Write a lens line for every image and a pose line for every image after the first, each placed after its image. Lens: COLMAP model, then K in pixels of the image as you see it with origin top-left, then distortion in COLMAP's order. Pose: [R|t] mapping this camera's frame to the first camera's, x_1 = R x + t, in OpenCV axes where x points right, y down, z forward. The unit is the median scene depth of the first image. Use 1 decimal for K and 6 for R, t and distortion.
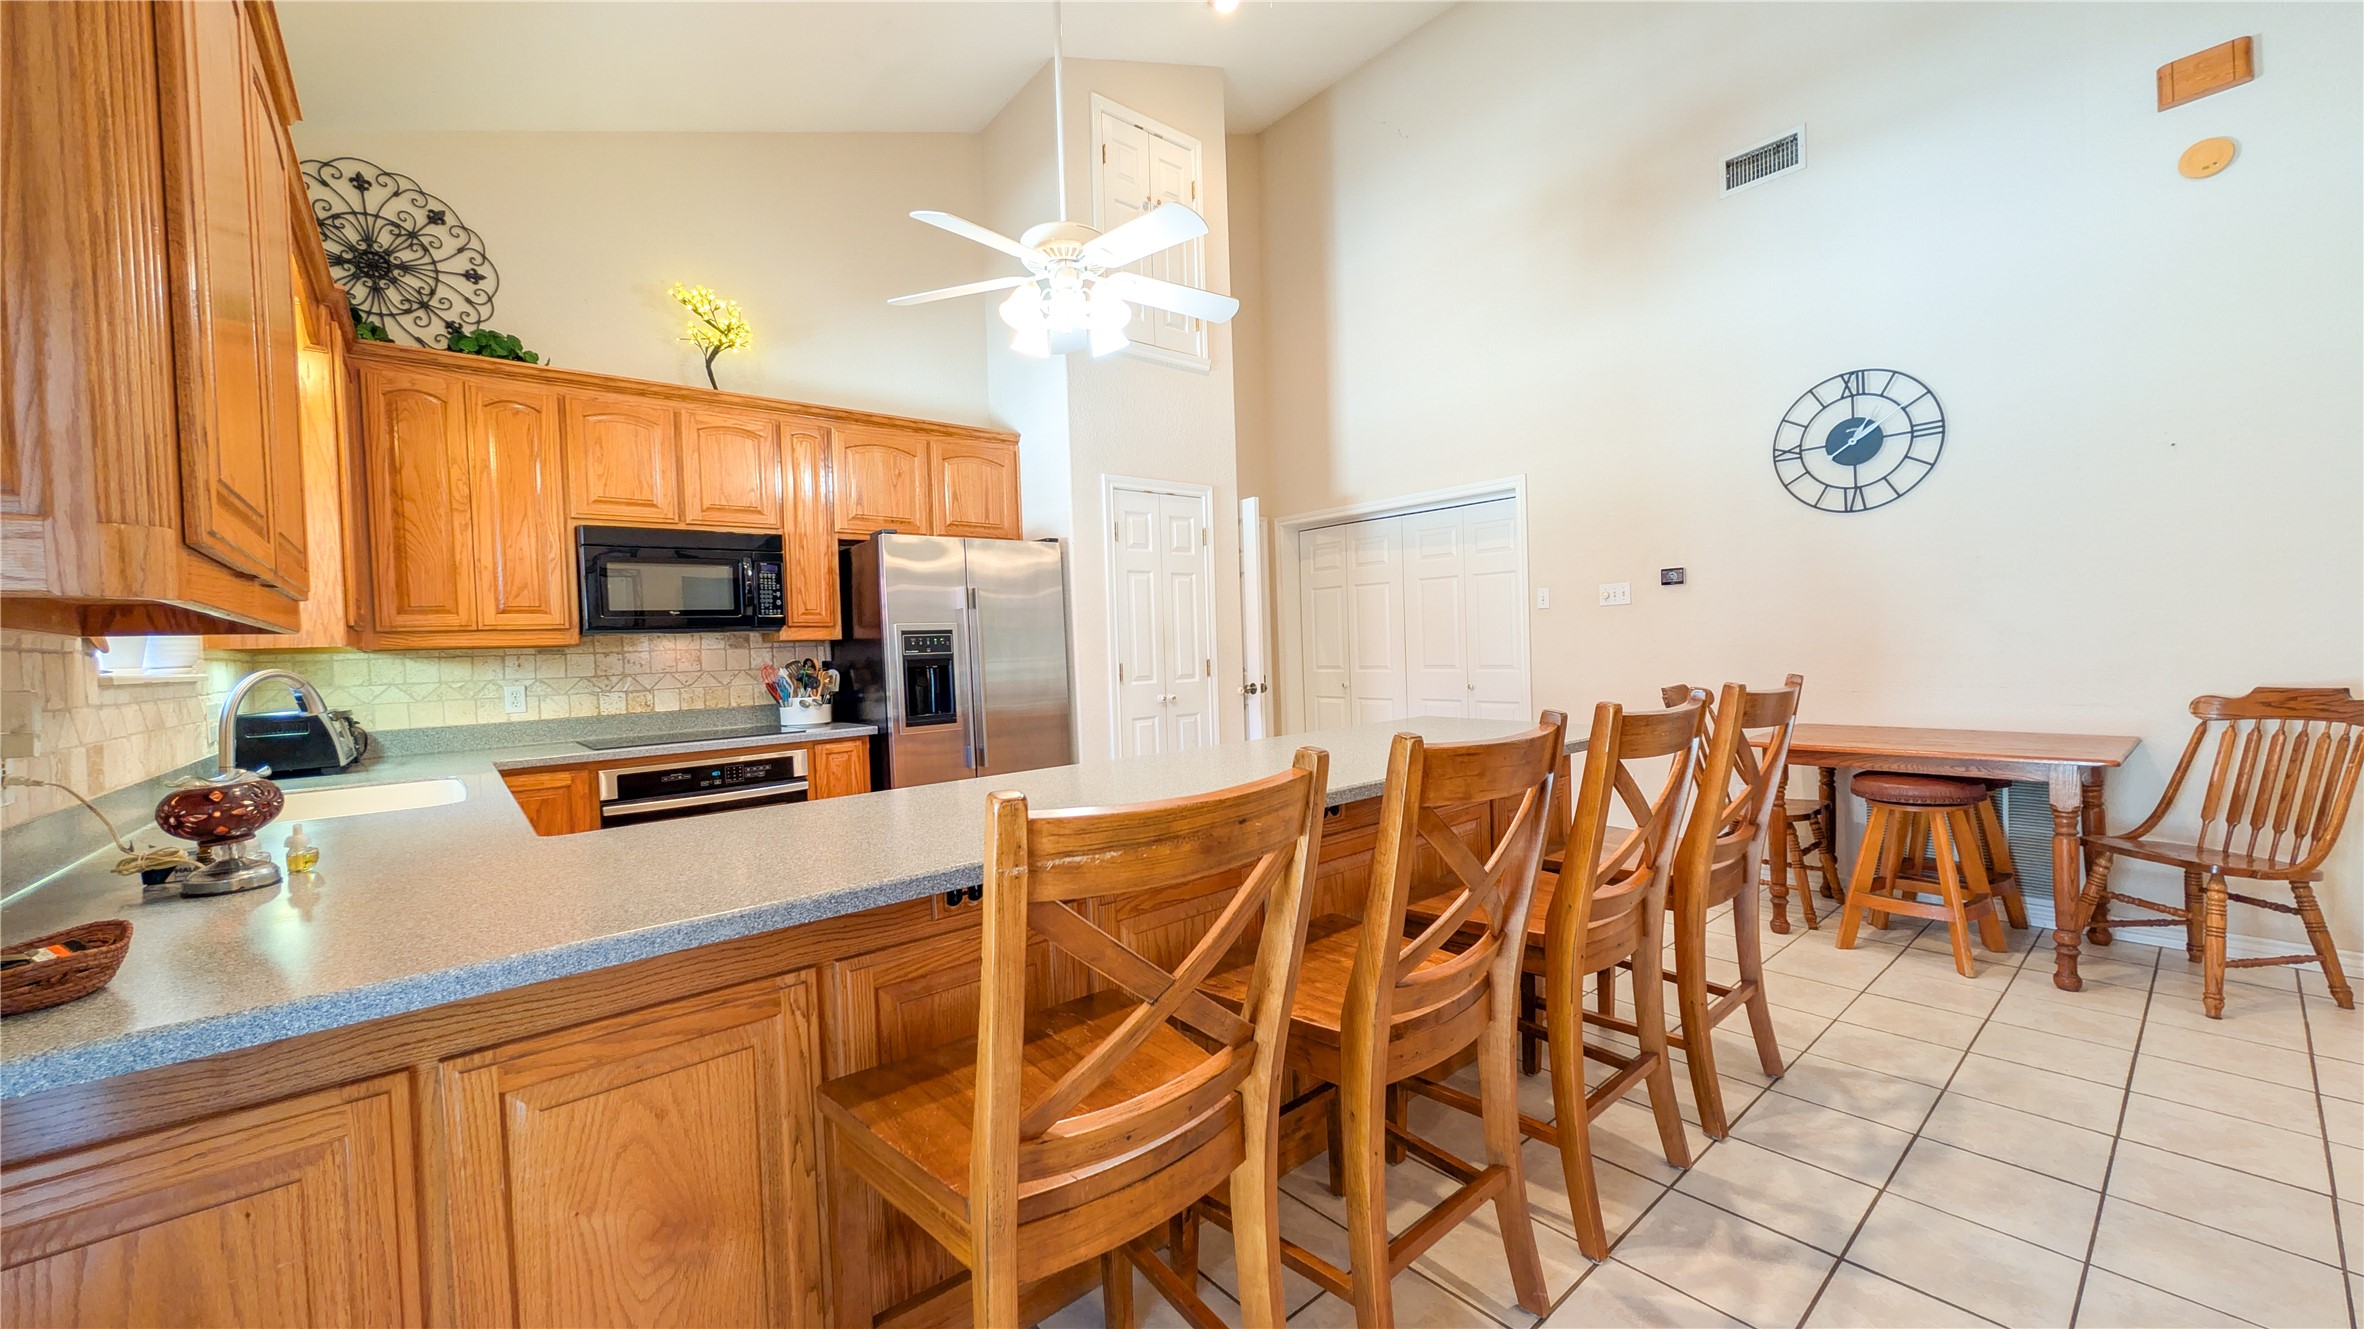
lens RADIAL K [[889.4, 0, 1177.1], [0, 889.4, 668.3], [0, 0, 1]] dist [0.000326, 0.001011]
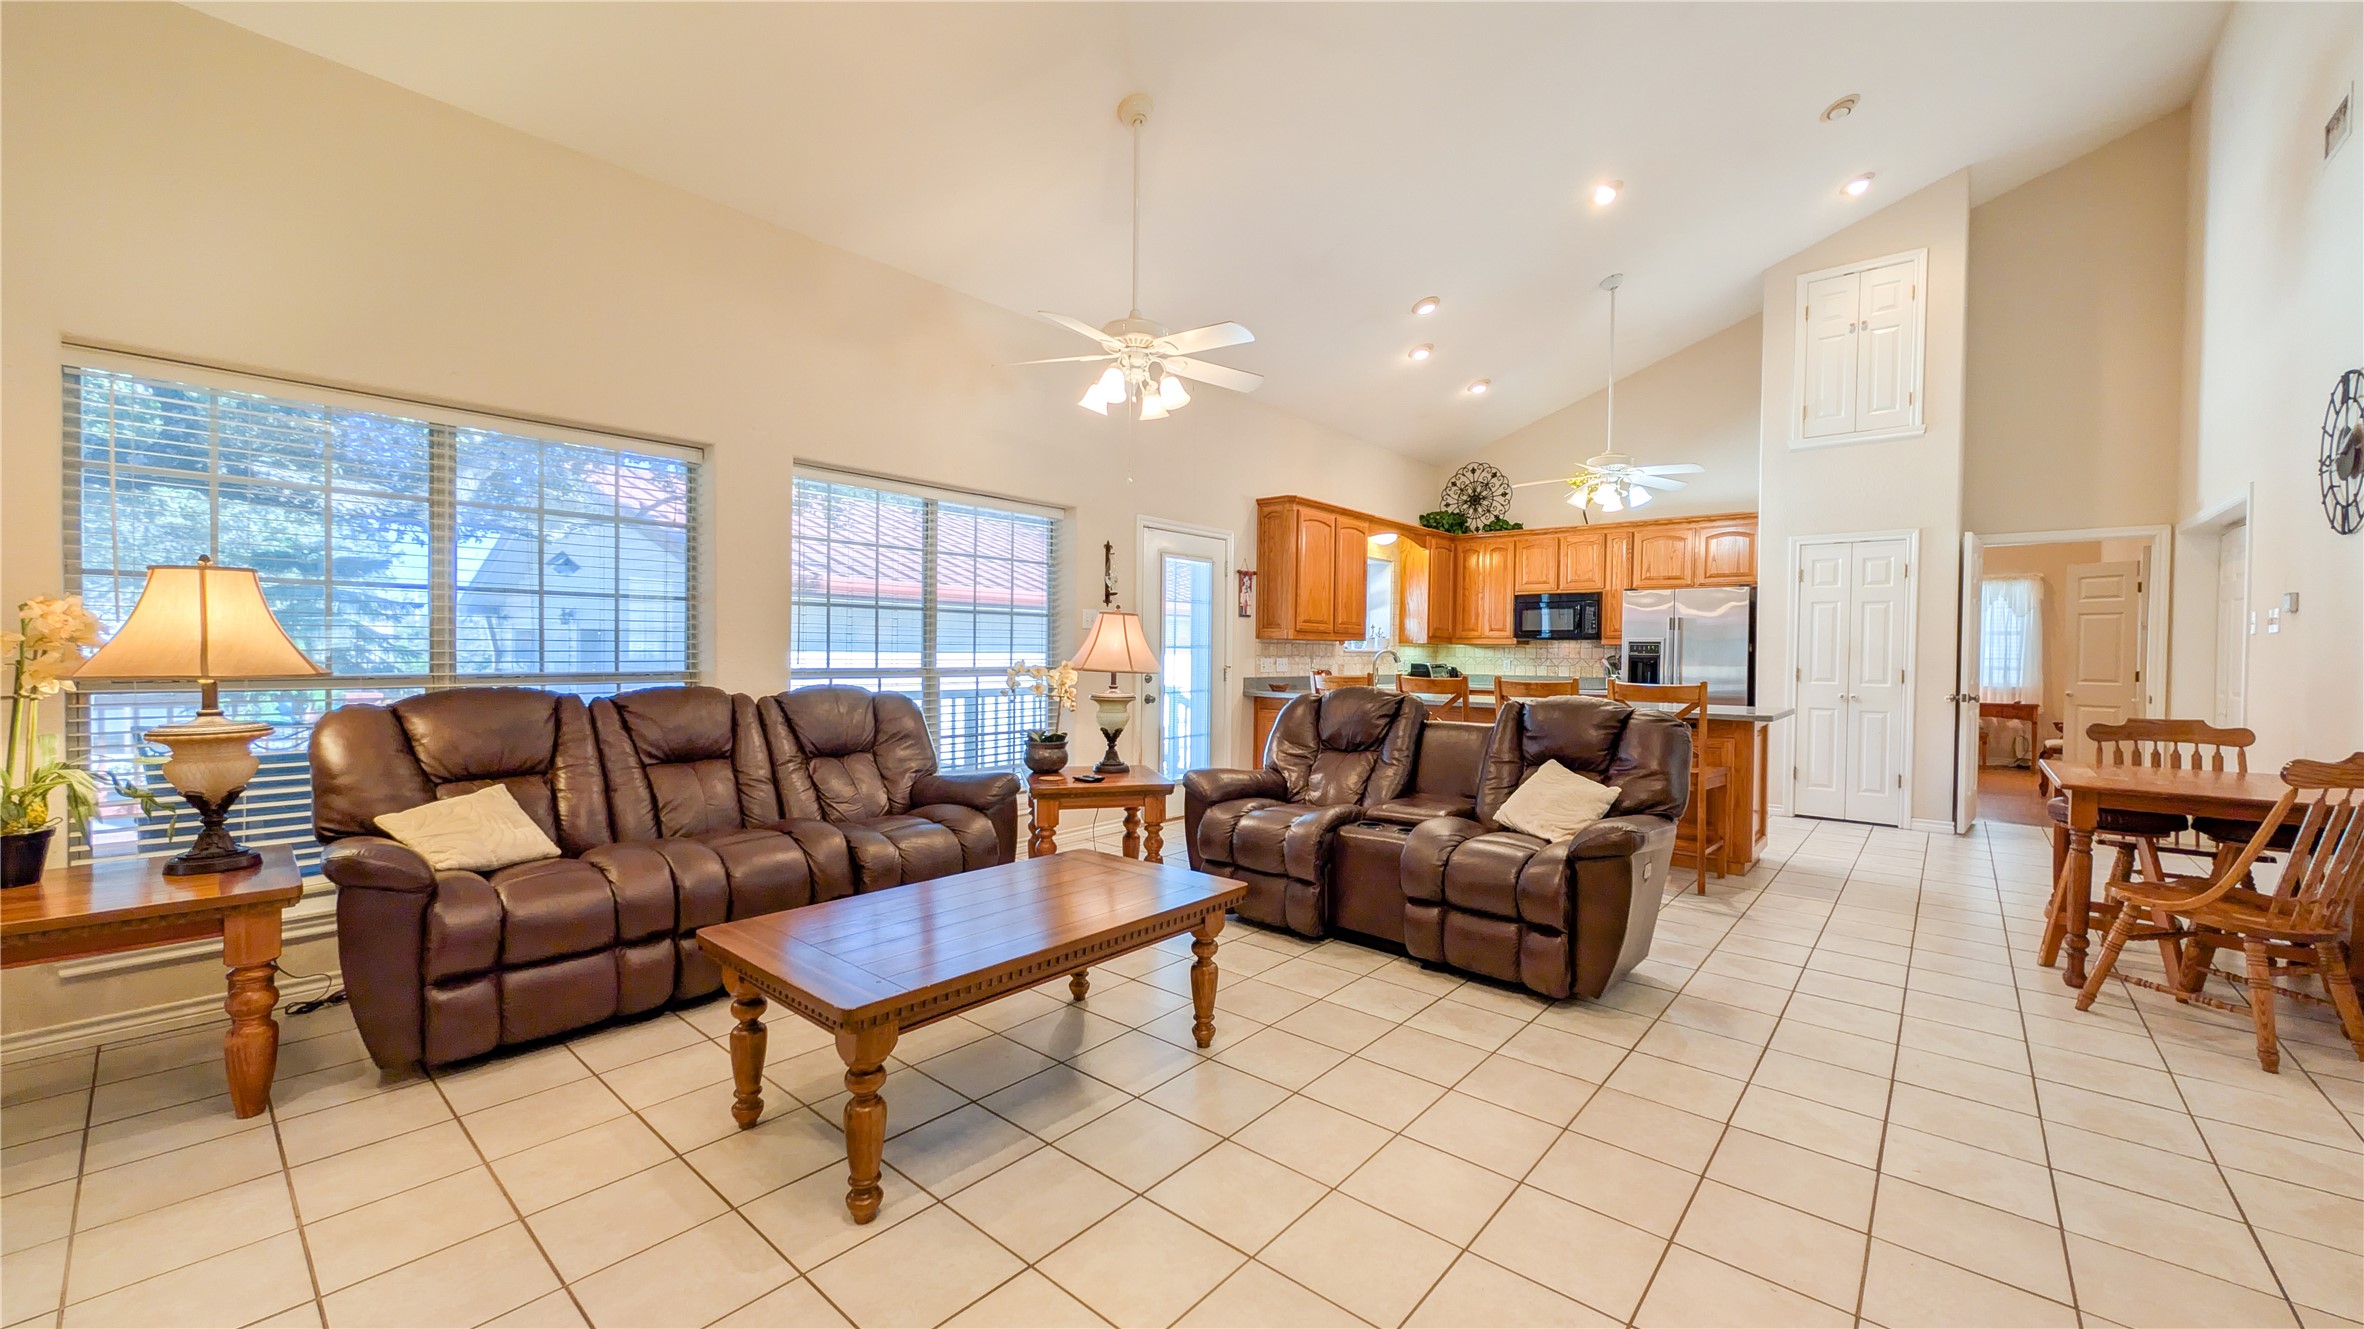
lens RADIAL K [[889.4, 0, 1180.9], [0, 889.4, 666.2], [0, 0, 1]] dist [0.000326, 0.001011]
pose [[0.152919, 0.055176, -0.986697, 1.449401], [-0.042654, 0.997878, 0.049190, -0.043551], [0.987318, 0.034564, 0.154948, -0.240250]]
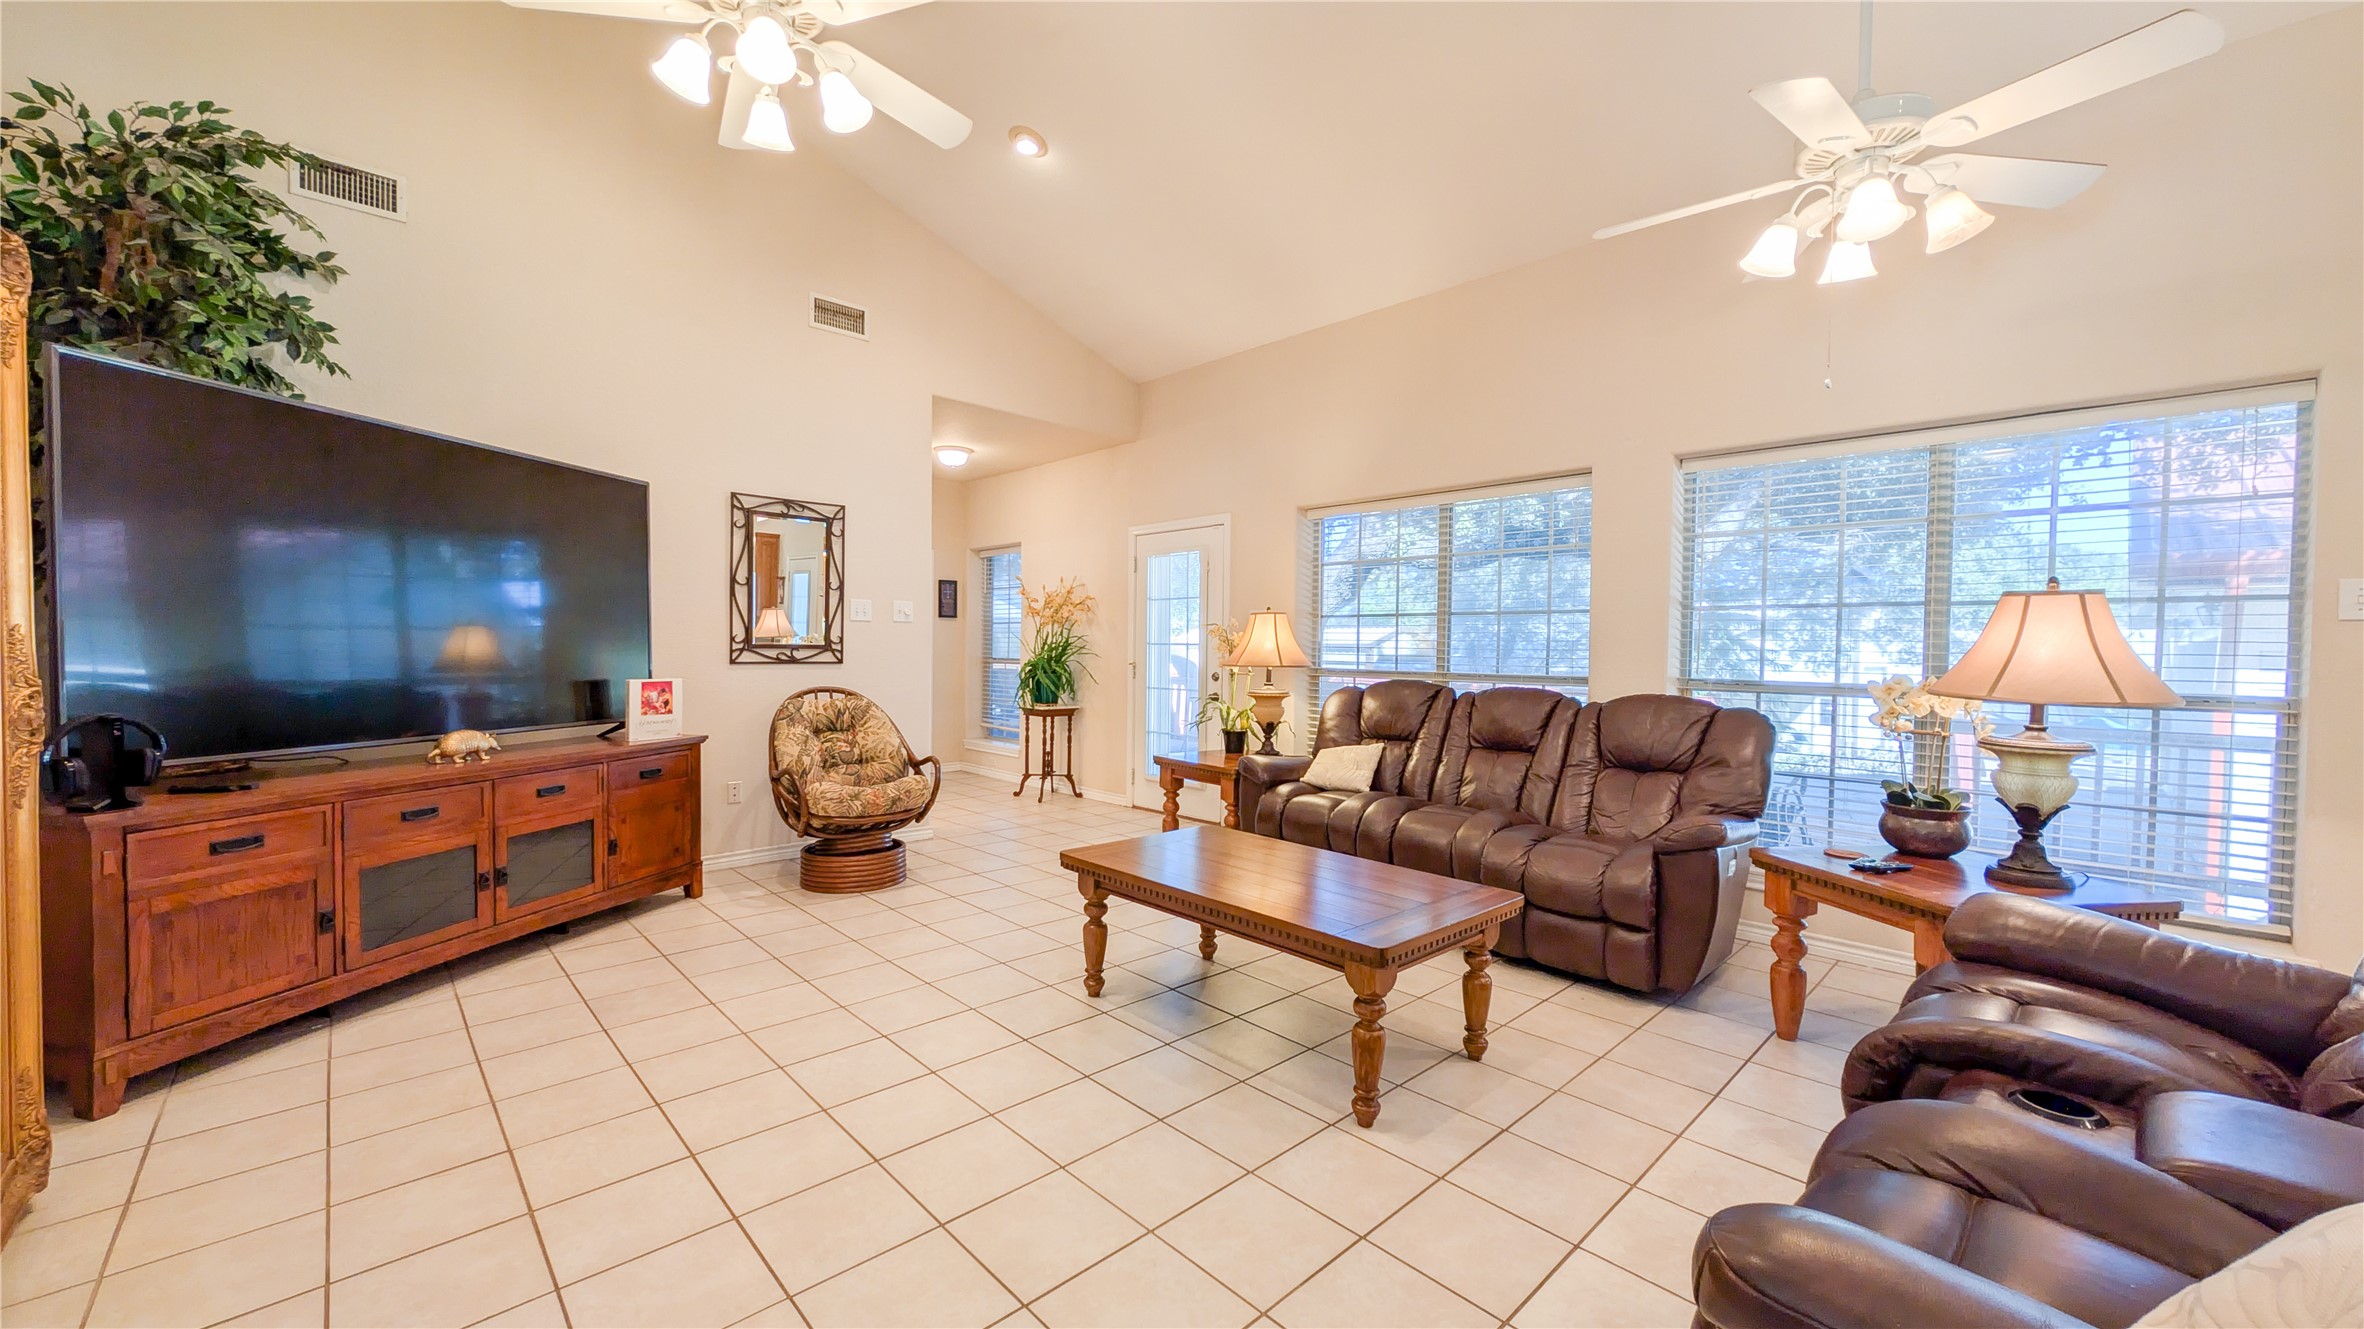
lens RADIAL K [[889.4, 0, 1190.3], [0, 889.4, 668.4], [0, 0, 1]] dist [0.000326, 0.001011]
pose [[-0.997451, 0.023014, -0.067538, 0.922971], [0.019464, 0.998418, 0.052760, -0.042818], [0.068645, 0.051311, -0.996321, 0.455178]]
